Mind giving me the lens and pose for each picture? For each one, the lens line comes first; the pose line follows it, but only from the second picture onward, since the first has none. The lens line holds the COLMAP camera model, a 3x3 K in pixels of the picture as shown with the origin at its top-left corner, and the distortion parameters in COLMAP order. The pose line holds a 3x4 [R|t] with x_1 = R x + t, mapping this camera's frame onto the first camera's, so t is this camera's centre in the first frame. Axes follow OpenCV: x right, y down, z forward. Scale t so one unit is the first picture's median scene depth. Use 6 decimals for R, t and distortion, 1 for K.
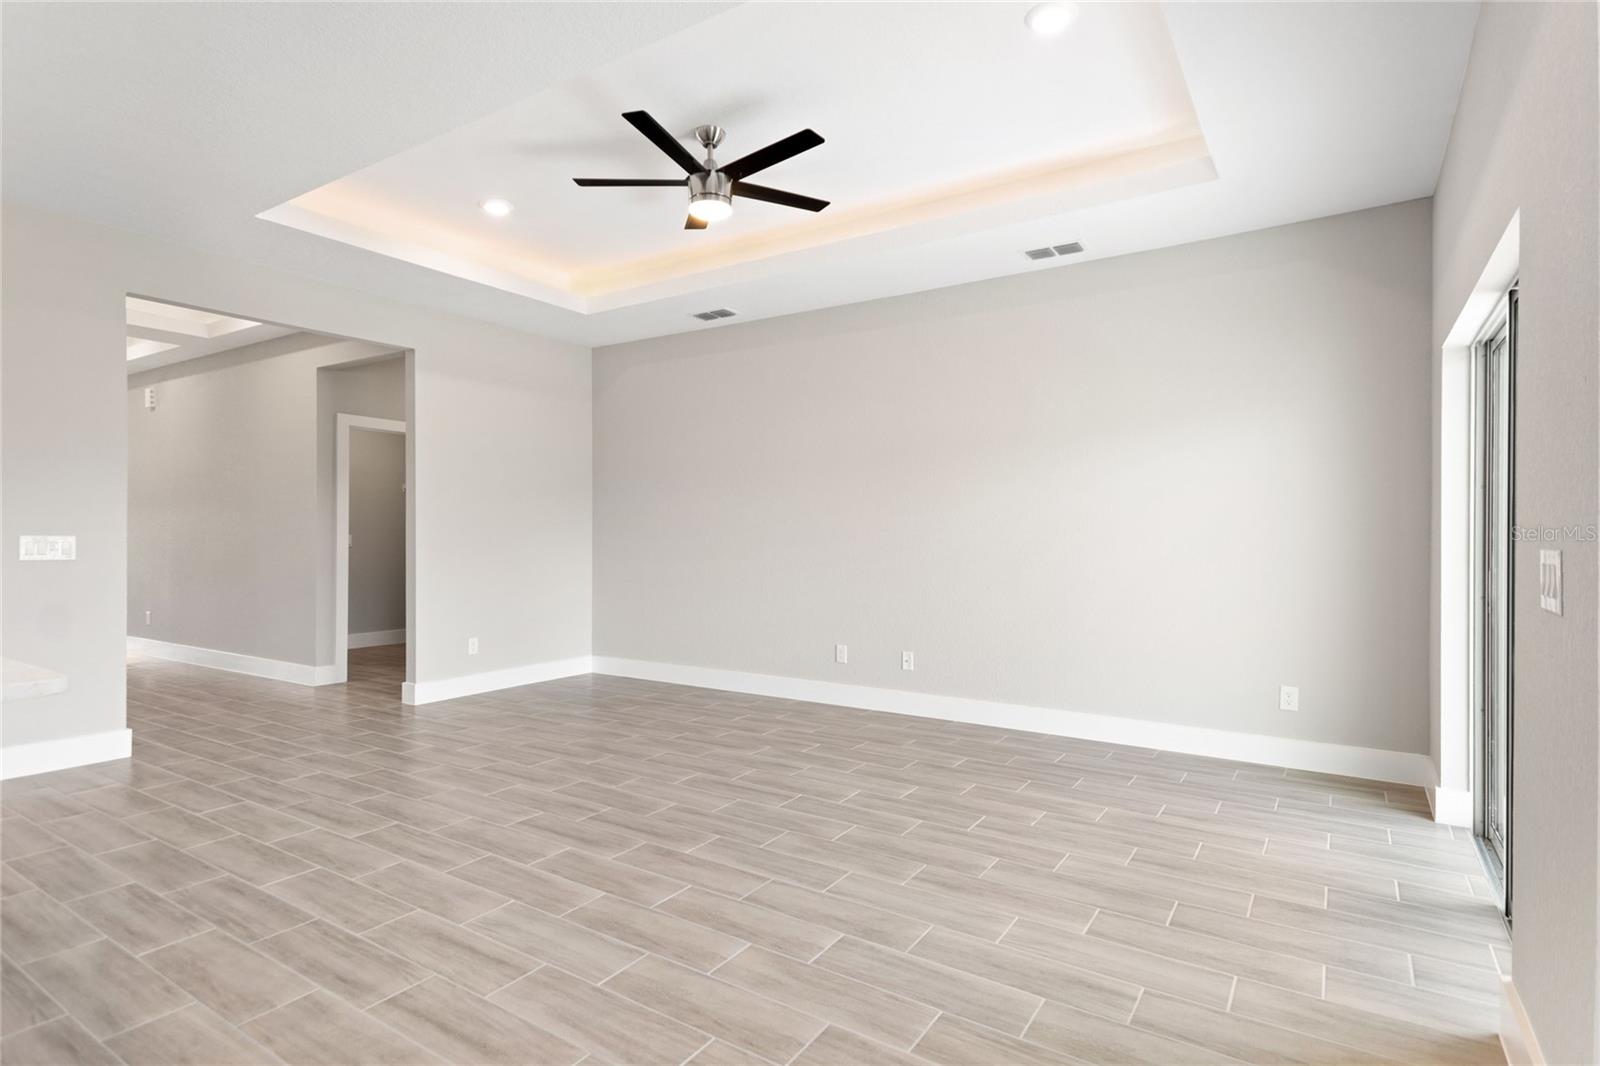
lens RADIAL K [[827.5, 0, 792.4], [0, 827.5, 534.2], [0, 0, 1]] dist [0.030330, -0.001446]
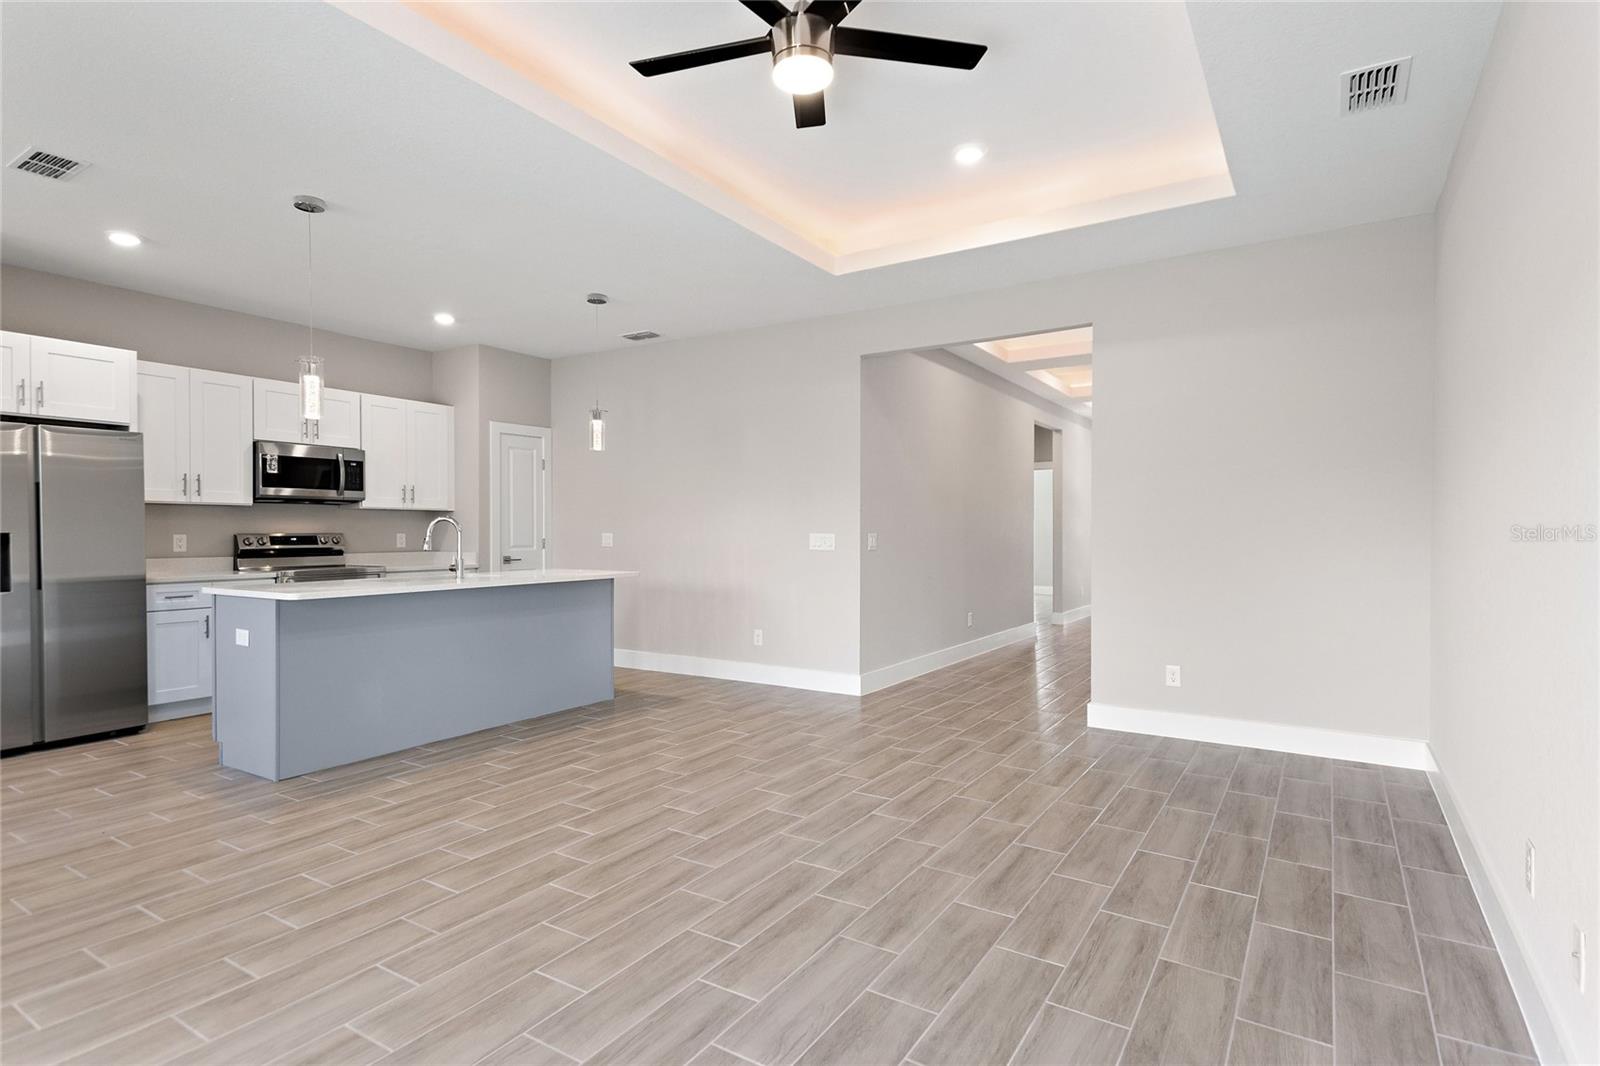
lens RADIAL K [[827.5, 0, 792.4], [0, 827.5, 534.2], [0, 0, 1]] dist [0.030330, -0.001446]
pose [[0.006489, 0.003058, -0.999974, 0.675793], [-0.000518, 0.999995, 0.003055, -0.000626], [0.999979, 0.000498, 0.006490, 1.089558]]
